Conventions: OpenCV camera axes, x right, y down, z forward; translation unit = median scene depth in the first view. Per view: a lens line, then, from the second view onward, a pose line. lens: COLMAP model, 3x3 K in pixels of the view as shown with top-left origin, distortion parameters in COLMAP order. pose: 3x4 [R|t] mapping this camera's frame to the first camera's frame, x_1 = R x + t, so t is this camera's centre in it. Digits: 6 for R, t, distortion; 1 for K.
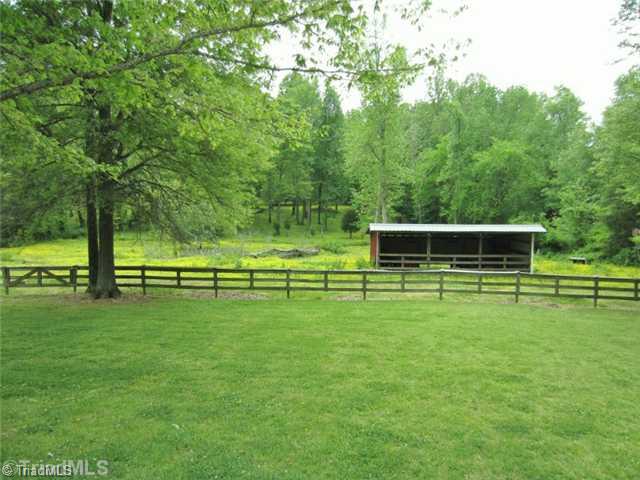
lens RADIAL K [[454.6, 0, 315.6], [0, 454.6, 239.7], [0, 0, 1]] dist [-0.029938, 0.007080]
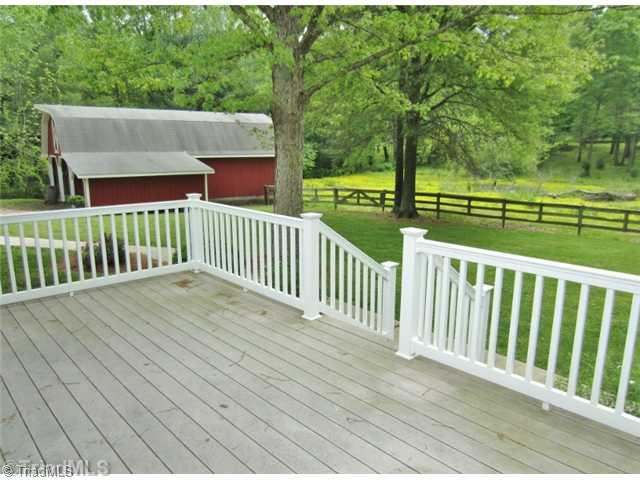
lens RADIAL K [[454.6, 0, 319.3], [0, 454.6, 237.9], [0, 0, 1]] dist [-0.029938, 0.007080]
pose [[0.813192, 0.115617, -0.570397, 0.036710], [-0.039429, 0.988762, 0.144204, 0.015462], [0.580659, -0.094775, 0.808612, -0.104542]]
